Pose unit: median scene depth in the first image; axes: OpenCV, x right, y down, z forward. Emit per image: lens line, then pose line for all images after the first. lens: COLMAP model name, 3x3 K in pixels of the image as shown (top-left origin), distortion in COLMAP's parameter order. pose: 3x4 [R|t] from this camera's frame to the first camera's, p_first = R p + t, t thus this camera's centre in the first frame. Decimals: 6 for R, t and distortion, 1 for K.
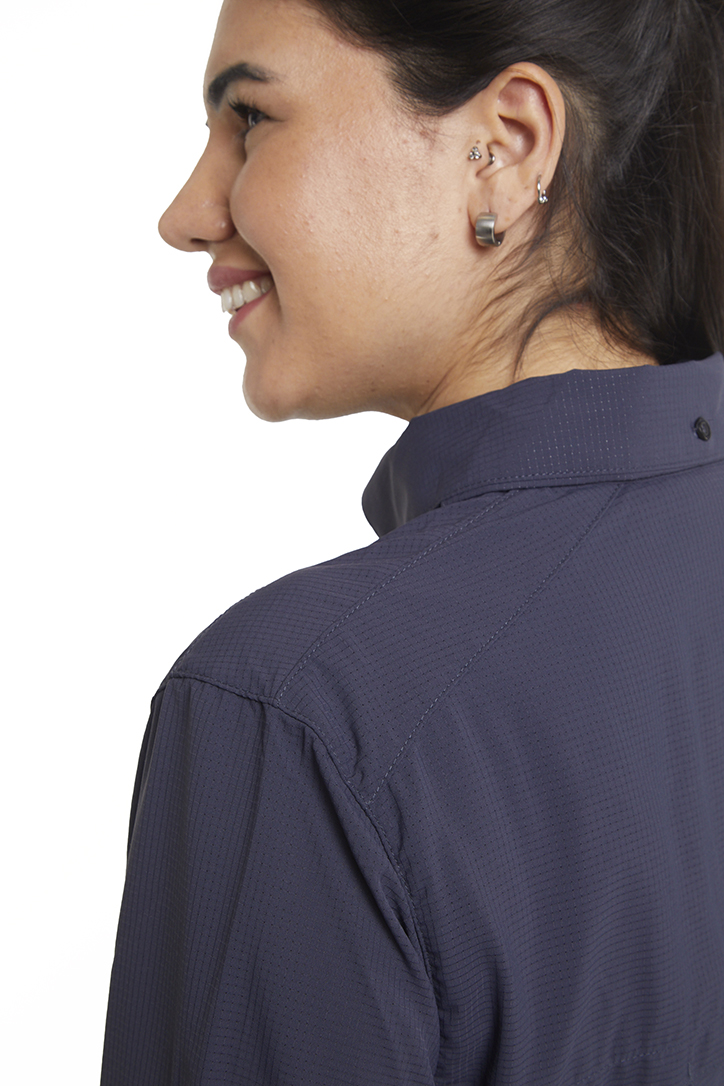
lens RADIAL K [[1868.9, 0, 363.7], [0, 1868.9, 544.5], [0, 0, 1]] dist [-0.168437, 0.000000]
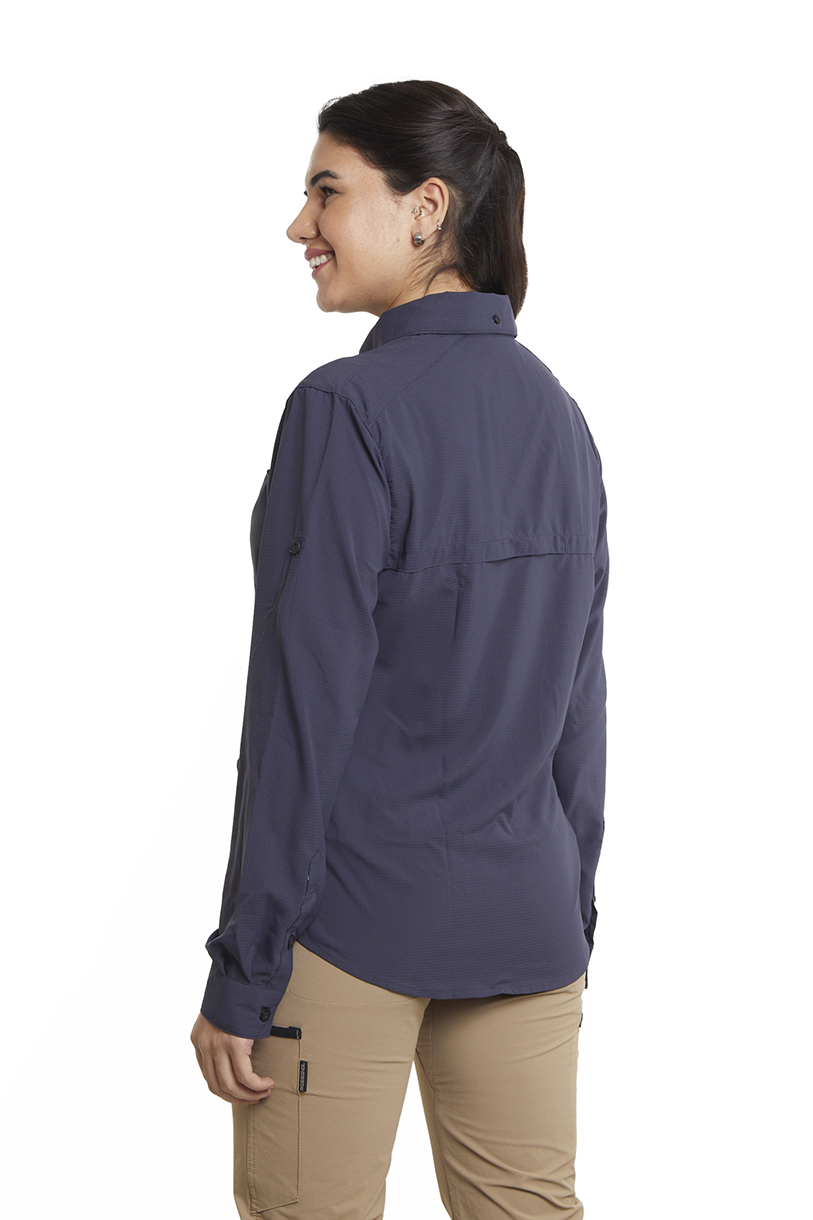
lens RADIAL K [[2305.7, 0, 405.3], [0, 2305.7, 609.9], [0, 0, 1]] dist [-0.312578, 0.000000]
pose [[0.995416, 0.049556, 0.081804, -0.189614], [-0.044697, 0.997185, -0.060199, 0.548061], [-0.084557, 0.056267, 0.994829, -2.182639]]
